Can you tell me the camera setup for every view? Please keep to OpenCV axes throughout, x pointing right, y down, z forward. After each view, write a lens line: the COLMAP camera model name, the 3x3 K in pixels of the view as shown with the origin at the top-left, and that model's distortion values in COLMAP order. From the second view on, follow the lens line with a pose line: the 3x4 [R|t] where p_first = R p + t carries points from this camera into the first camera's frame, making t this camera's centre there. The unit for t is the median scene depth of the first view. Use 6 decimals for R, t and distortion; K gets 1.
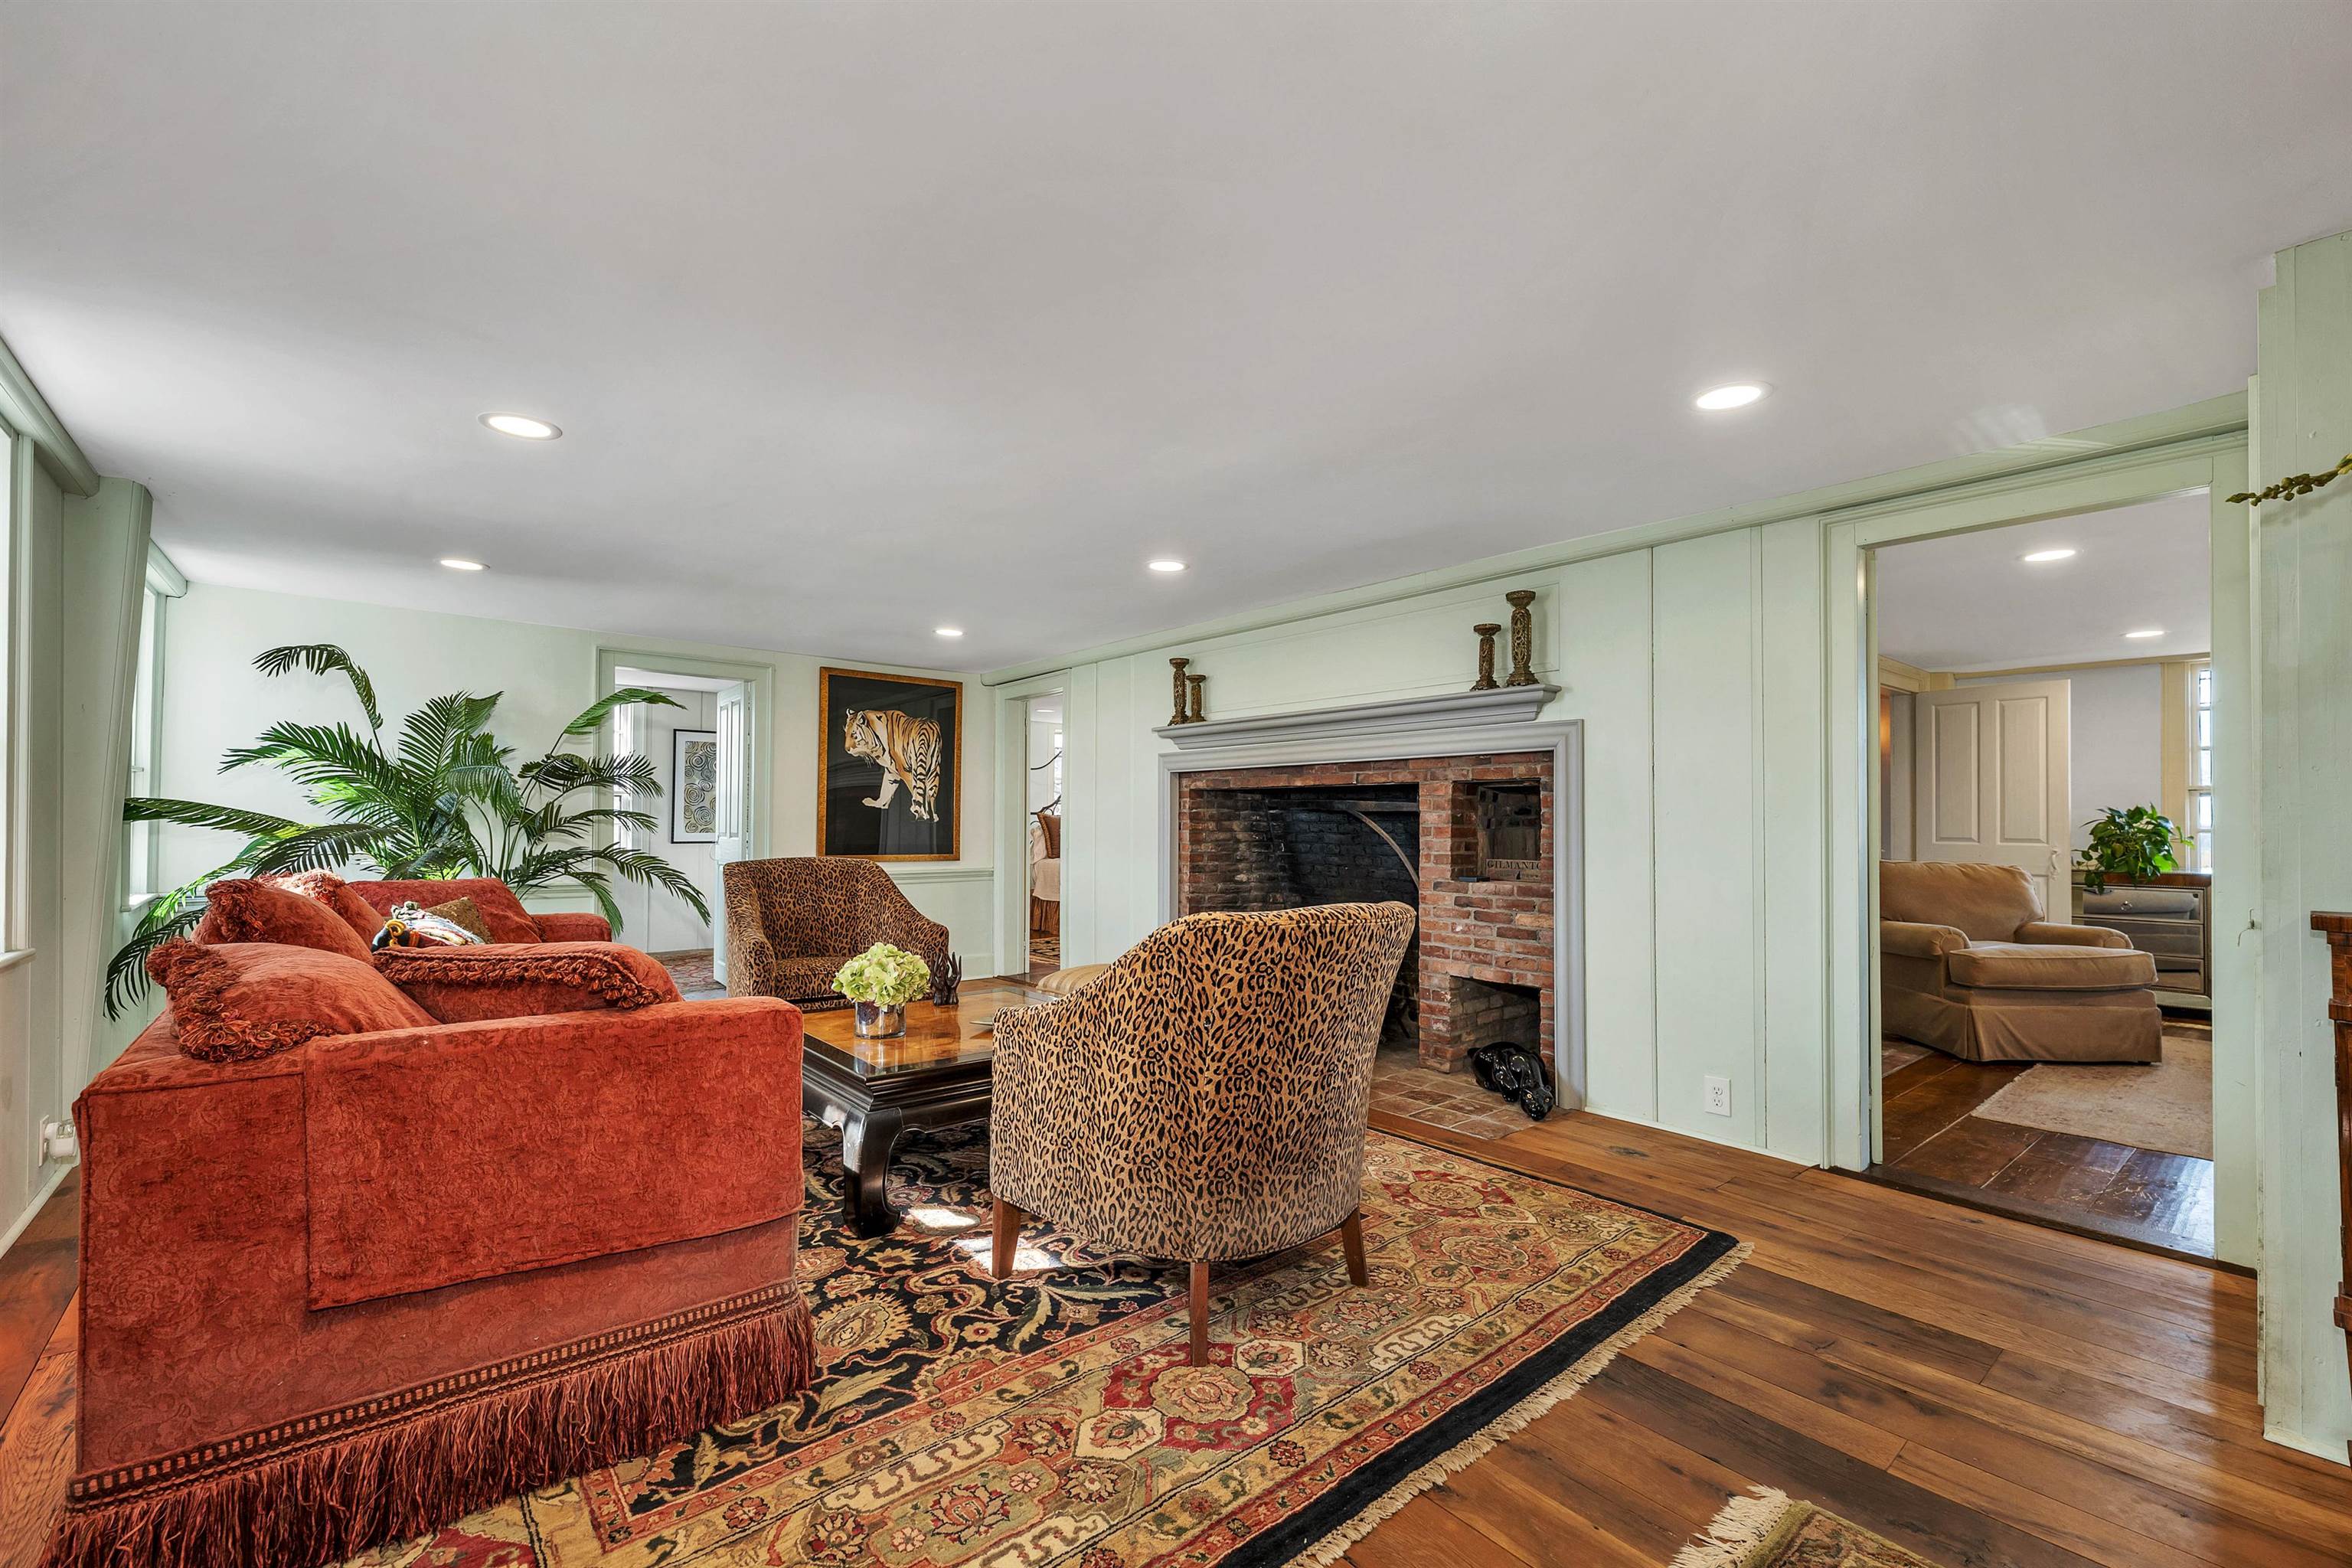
lens RADIAL K [[994.3, 0, 1175.5], [0, 994.3, 807.1], [0, 0, 1]] dist [0.002992, 0.000078]
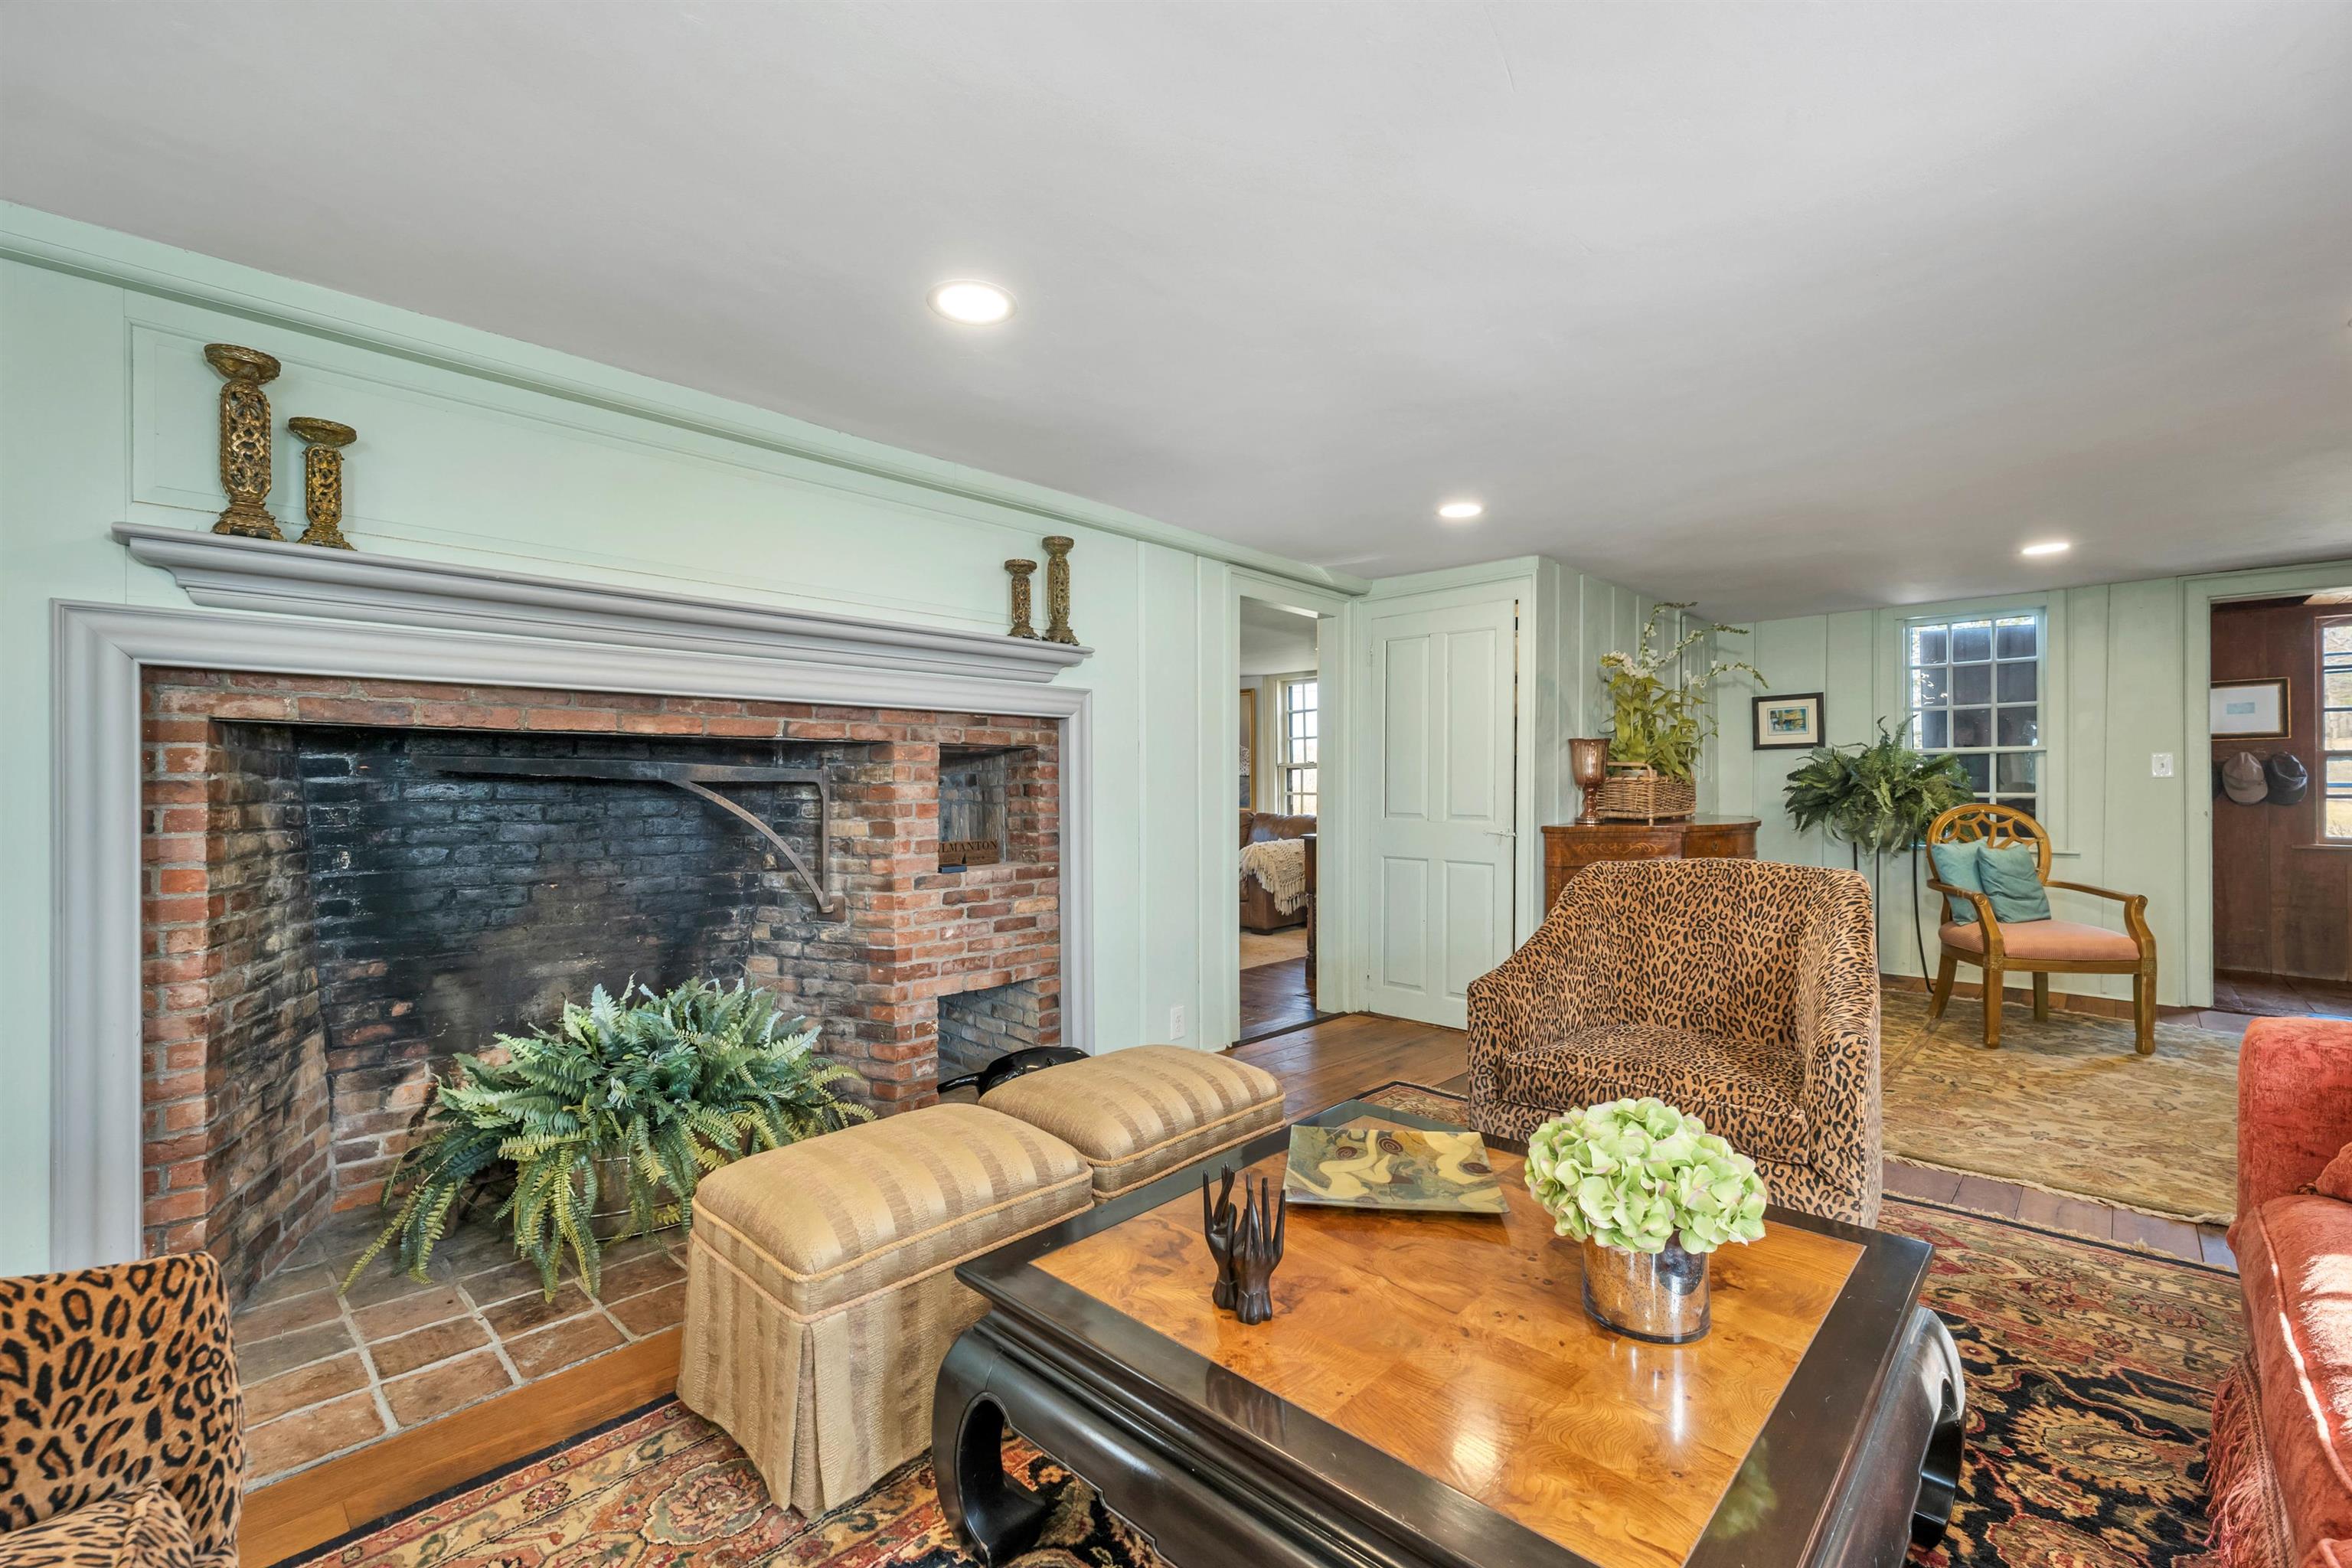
lens RADIAL K [[994.3, 0, 1177.3], [0, 994.3, 790.1], [0, 0, 1]] dist [0.002992, 0.000078]
pose [[-0.117295, -0.007578, 0.993068, -0.501153], [-0.010863, 0.999921, 0.006347, 0.003130], [-0.993038, -0.010044, -0.117368, 0.903048]]
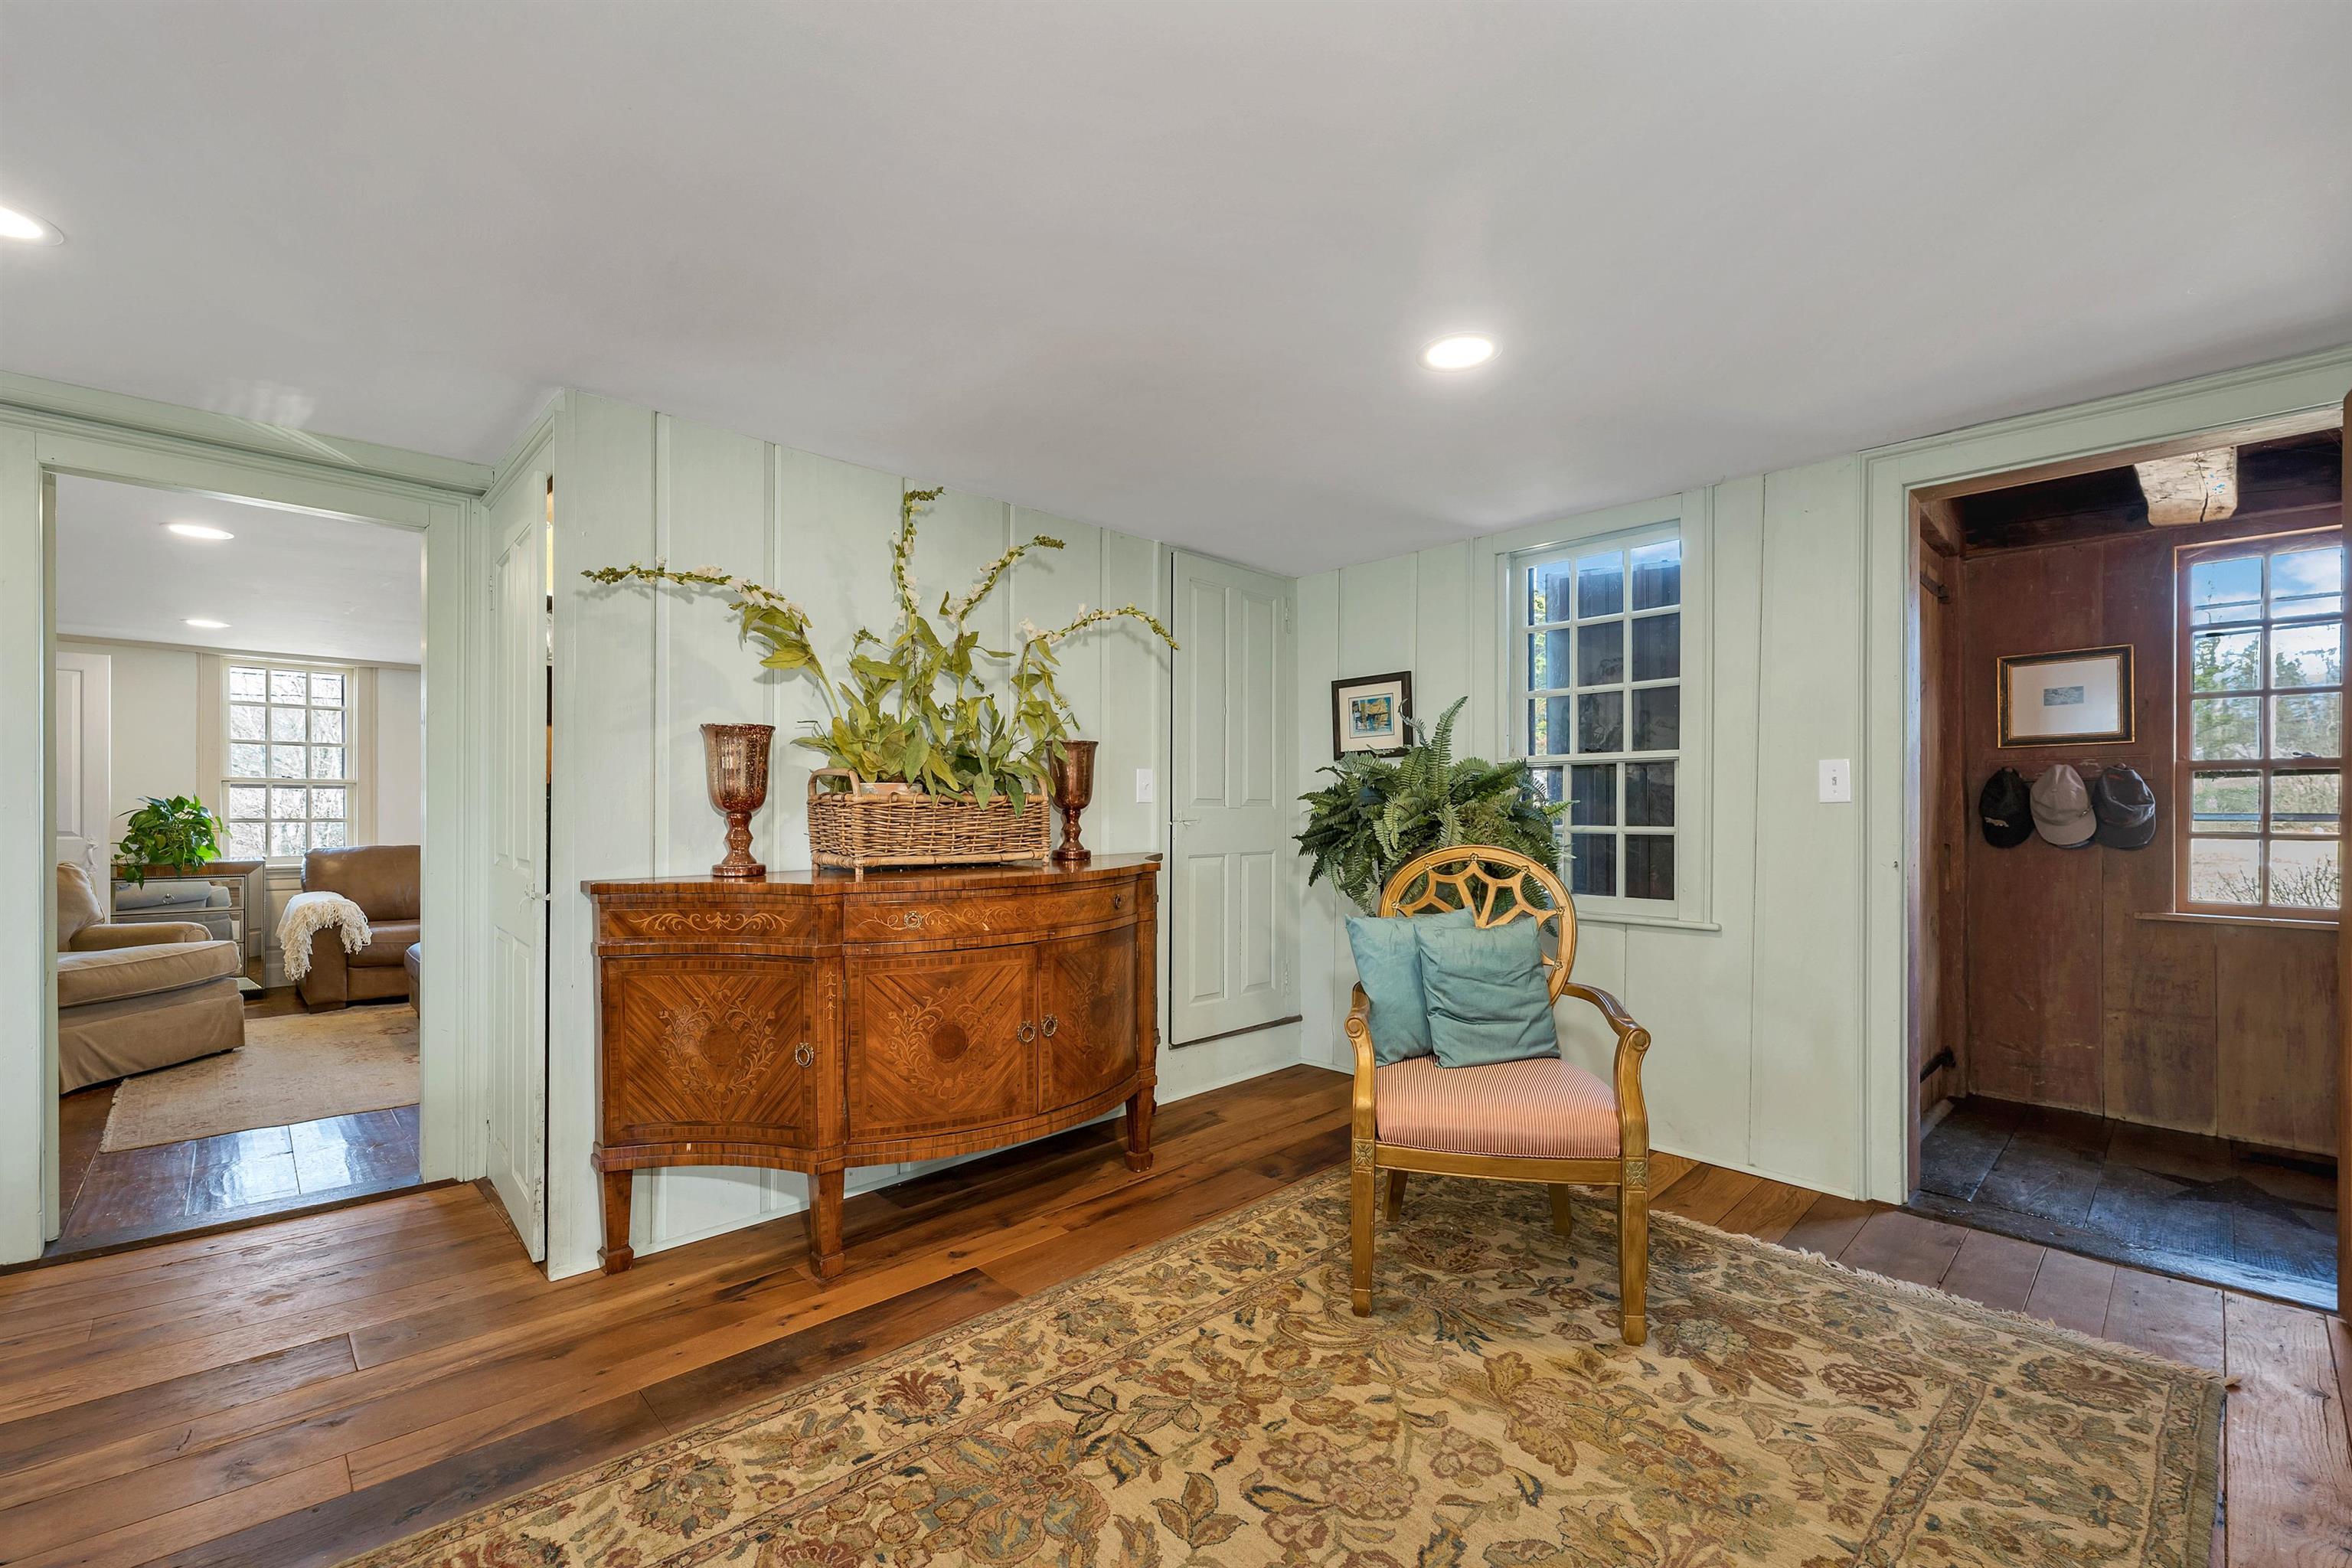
lens RADIAL K [[994.3, 0, 1190.4], [0, 994.3, 821.7], [0, 0, 1]] dist [0.002992, 0.000078]
pose [[-0.074917, -0.011174, 0.997127, -0.118657], [-0.016667, 0.999812, 0.009952, -0.002626], [-0.997050, -0.015874, -0.075089, 0.110546]]
